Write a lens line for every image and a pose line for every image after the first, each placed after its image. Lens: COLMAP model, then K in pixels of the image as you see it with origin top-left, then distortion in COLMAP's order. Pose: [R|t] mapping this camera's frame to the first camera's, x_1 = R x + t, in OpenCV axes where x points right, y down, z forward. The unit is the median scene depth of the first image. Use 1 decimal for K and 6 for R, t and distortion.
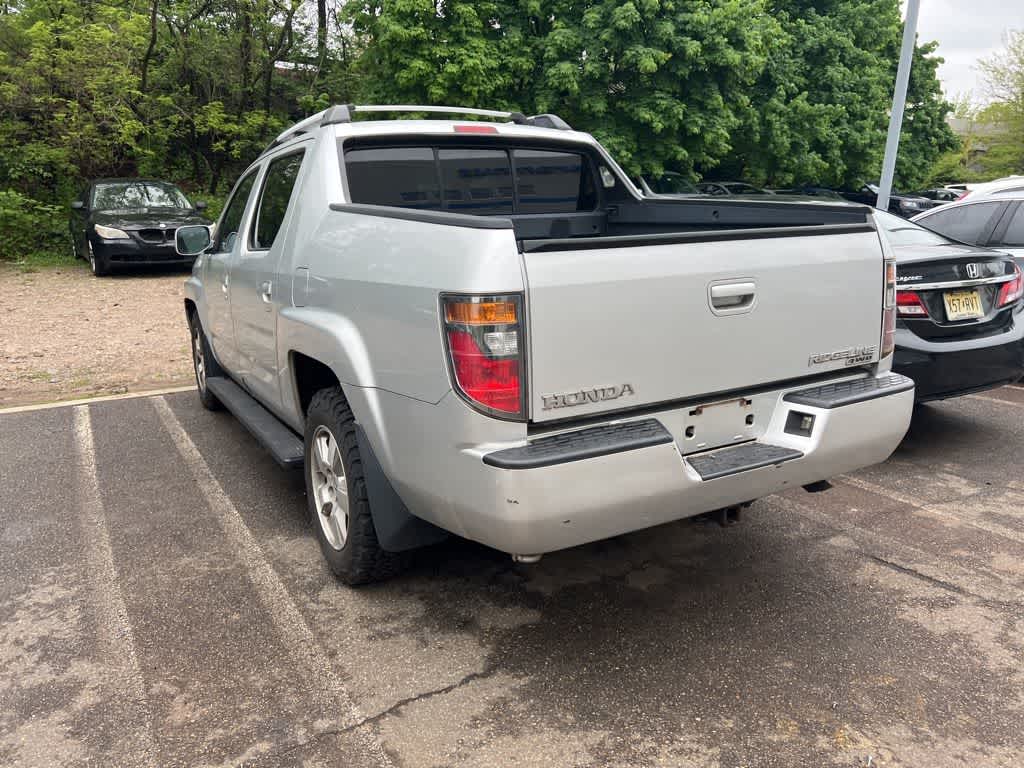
lens RADIAL K [[769.1, 0, 503.9], [0, 769.1, 383.8], [0, 0, 1]] dist [0.050818, -0.053494]
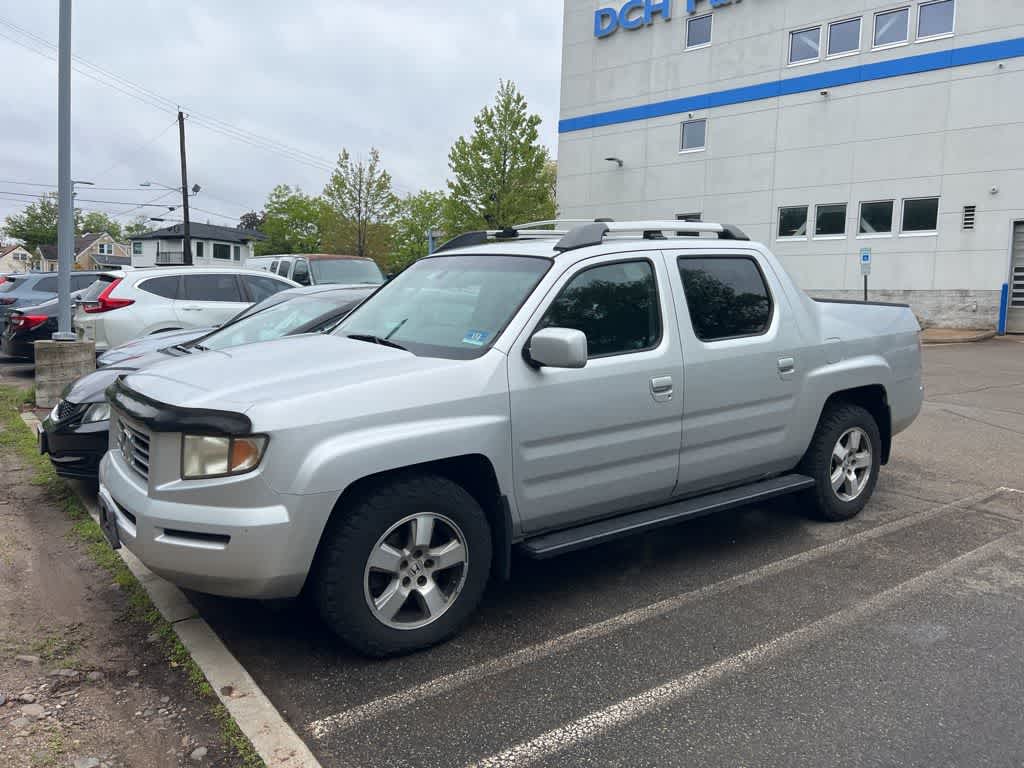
lens RADIAL K [[769.1, 0, 506.9], [0, 769.1, 379.4], [0, 0, 1]] dist [0.050818, -0.053494]
pose [[-0.110494, -0.113366, 0.987390, -1.448220], [0.214187, 0.967413, 0.135041, -0.349670], [-0.970523, 0.226408, -0.082612, 1.479586]]
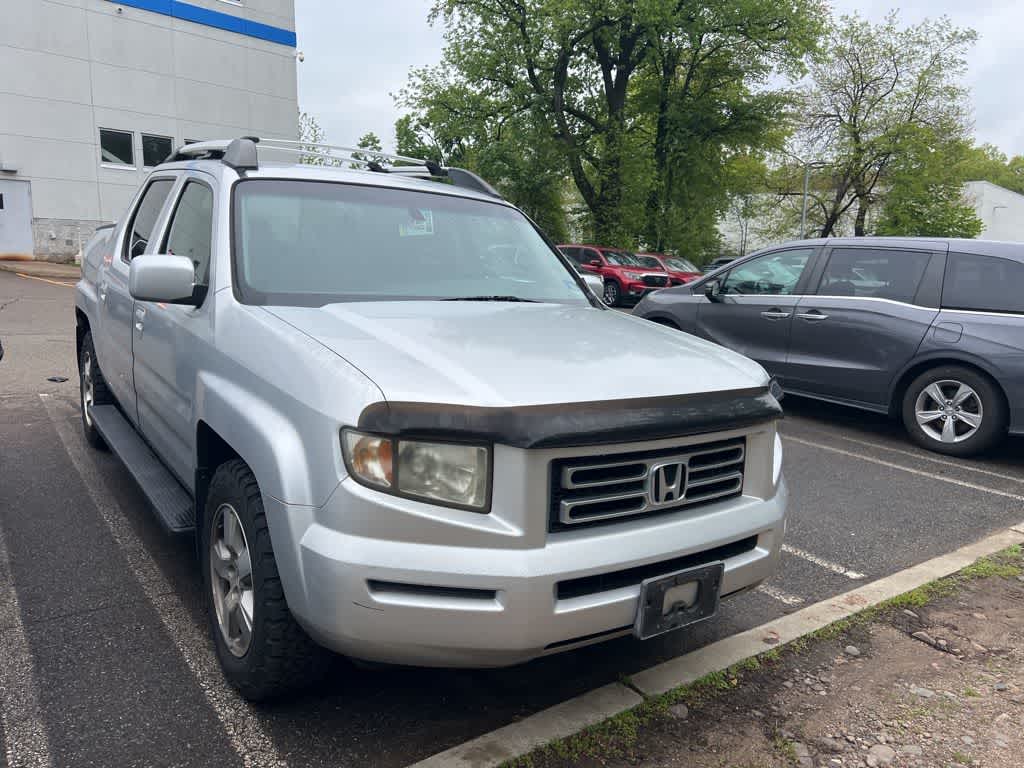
lens RADIAL K [[769.1, 0, 507.2], [0, 769.1, 389.1], [0, 0, 1]] dist [0.050818, -0.053494]
pose [[-0.993853, -0.020779, -0.108736, -0.305195], [-0.062802, 0.914701, 0.399221, -0.549603], [0.091166, 0.403596, -0.910384, 2.372402]]
